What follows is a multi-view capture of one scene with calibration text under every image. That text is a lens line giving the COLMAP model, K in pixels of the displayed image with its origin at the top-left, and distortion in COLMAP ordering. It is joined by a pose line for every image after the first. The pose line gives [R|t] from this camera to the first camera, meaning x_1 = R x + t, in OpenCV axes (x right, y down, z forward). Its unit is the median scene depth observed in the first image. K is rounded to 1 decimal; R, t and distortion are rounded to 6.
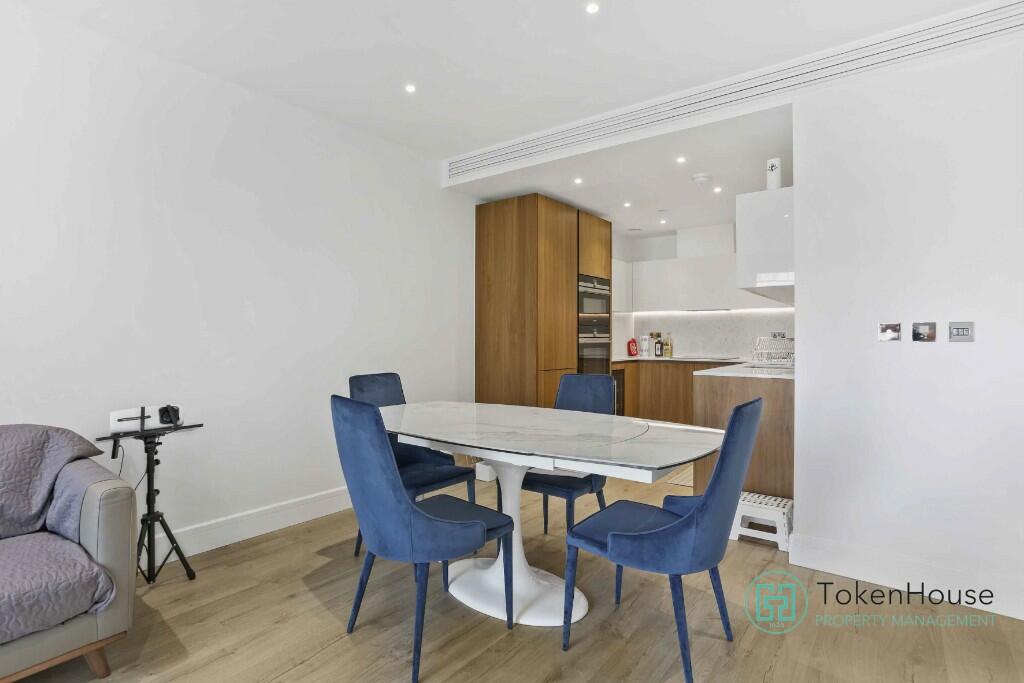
lens RADIAL K [[502.8, 0, 516.7], [0, 502.8, 331.8], [0, 0, 1]] dist [-0.059427, 0.034517]
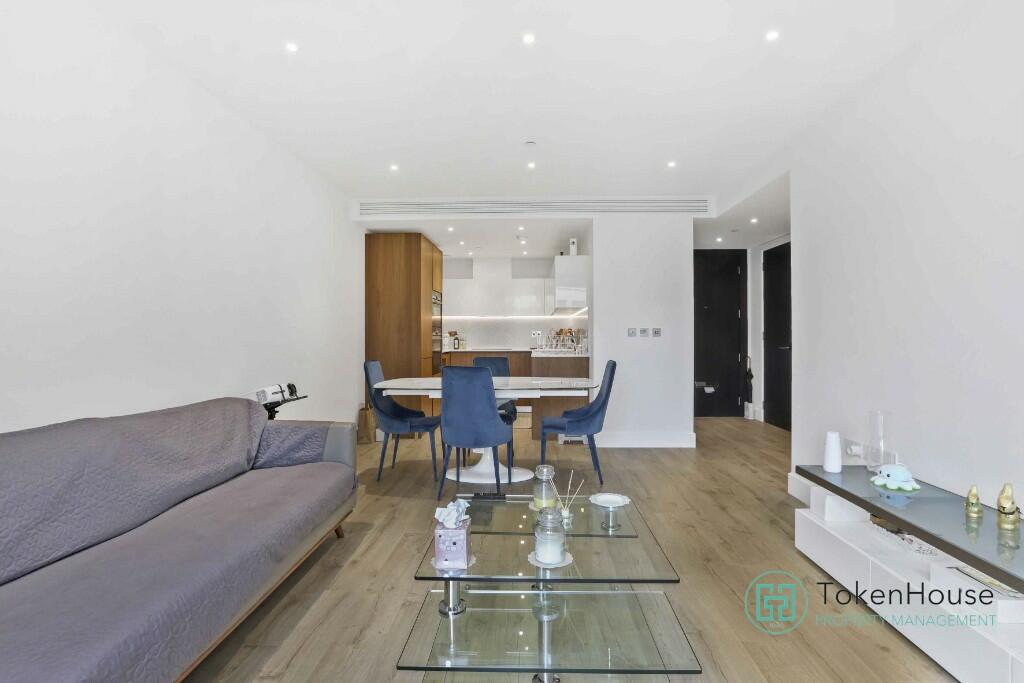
lens RADIAL K [[502.8, 0, 516.7], [0, 502.8, 331.8], [0, 0, 1]] dist [-0.059427, 0.034517]
pose [[0.812307, 0.001517, 0.583228, -0.549770], [-0.003851, 0.999989, 0.002762, -0.003095], [-0.583217, -0.004490, 0.812304, -0.297449]]
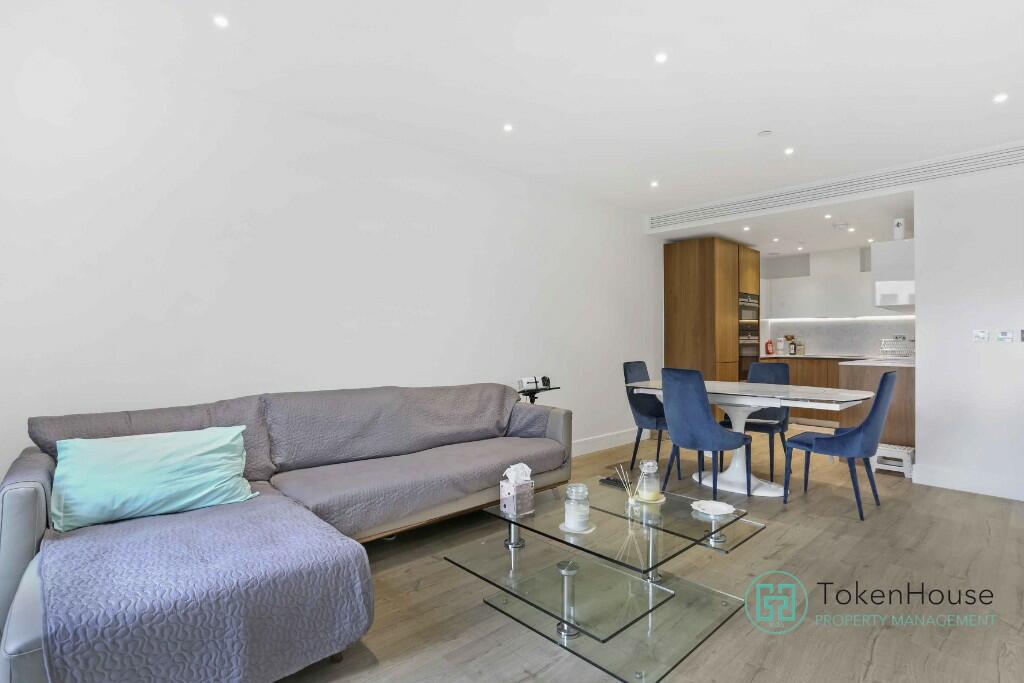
lens RADIAL K [[510.0, 0, 520.7], [0, 510.0, 331.7], [0, 0, 1]] dist [-0.062701, 0.035885]
pose [[0.988192, -0.001476, -0.153214, -0.274505], [0.000780, 0.999989, -0.004604, -0.003610], [0.153219, 0.004430, 0.988182, -0.474859]]
